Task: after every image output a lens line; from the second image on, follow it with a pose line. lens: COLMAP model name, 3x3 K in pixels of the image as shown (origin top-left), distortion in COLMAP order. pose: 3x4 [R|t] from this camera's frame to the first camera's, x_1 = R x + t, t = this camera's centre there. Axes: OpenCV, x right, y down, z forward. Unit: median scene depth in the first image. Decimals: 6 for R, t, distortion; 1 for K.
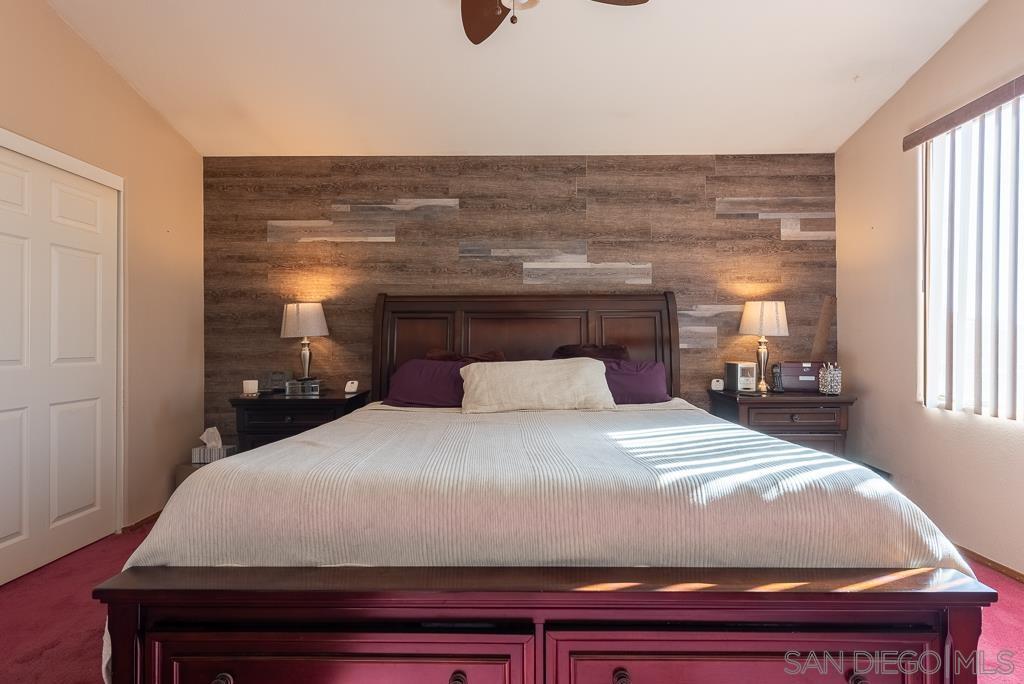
lens RADIAL K [[481.6, 0, 512.0], [0, 481.6, 342.0], [0, 0, 1]] dist [0.015851, -0.010049]
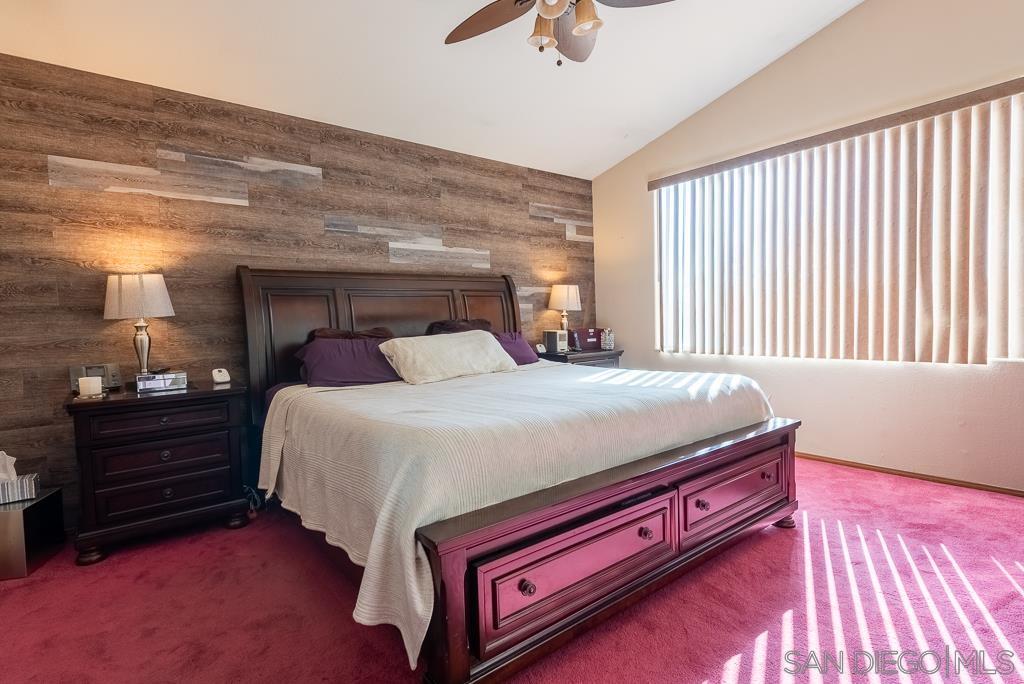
lens RADIAL K [[481.6, 0, 512.0], [0, 481.6, 342.0], [0, 0, 1]] dist [0.015851, -0.010049]
pose [[0.791490, -0.050060, 0.609128, -0.408396], [0.023123, 0.998379, 0.052005, 0.001566], [-0.610744, -0.027077, 0.791365, 0.015466]]
